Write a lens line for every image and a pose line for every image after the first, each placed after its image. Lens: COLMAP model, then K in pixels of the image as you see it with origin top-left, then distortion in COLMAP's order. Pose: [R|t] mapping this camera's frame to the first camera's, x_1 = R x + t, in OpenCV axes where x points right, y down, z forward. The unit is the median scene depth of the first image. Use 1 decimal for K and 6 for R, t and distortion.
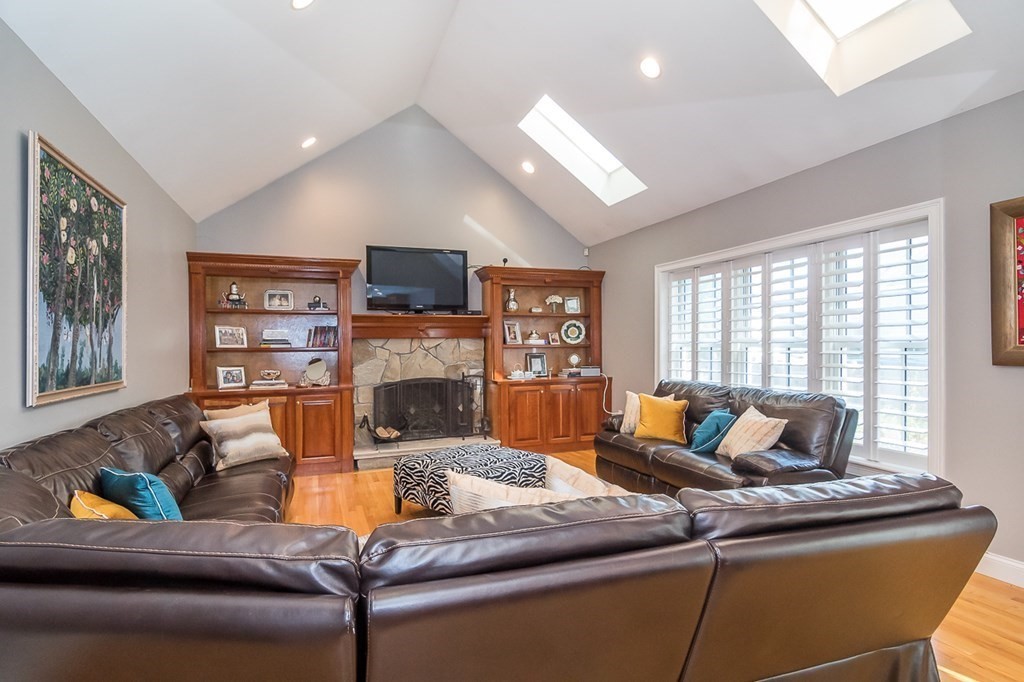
lens RADIAL K [[516.1, 0, 512.0], [0, 516.1, 341.0], [0, 0, 1]] dist [0.001744, 0.000289]
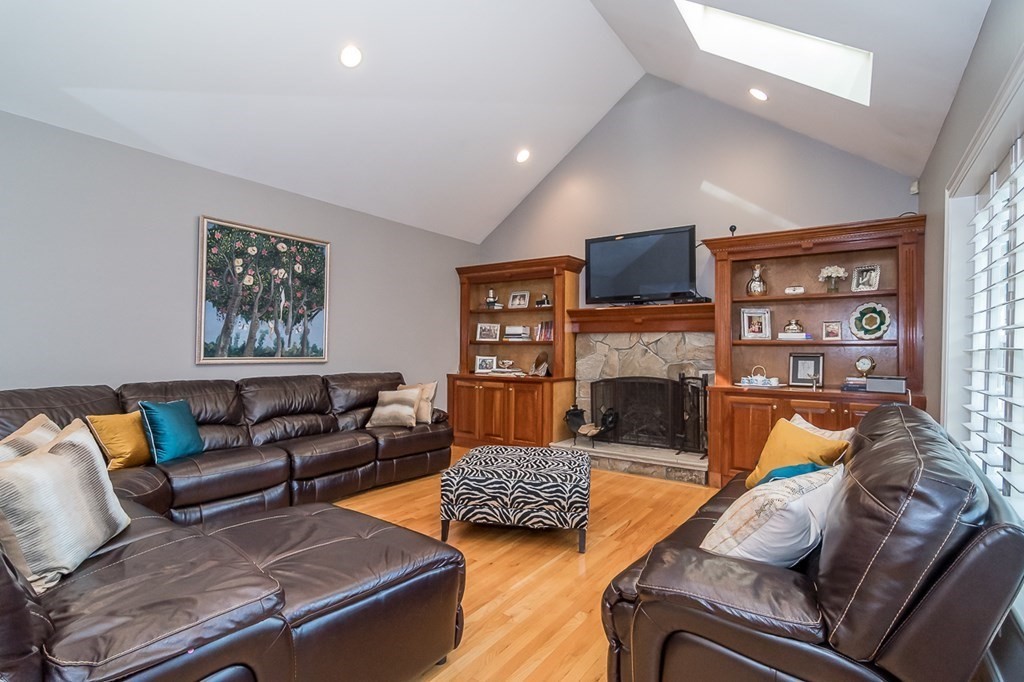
lens RADIAL K [[498.2, 0, 512.0], [0, 498.2, 341.0], [0, 0, 1]] dist [-0.002834, -0.000070]
pose [[0.565012, 0.002092, -0.825080, 0.429944], [-0.008036, 0.999963, -0.002968, 0.014801], [0.825044, 0.008307, 0.565008, 0.338493]]
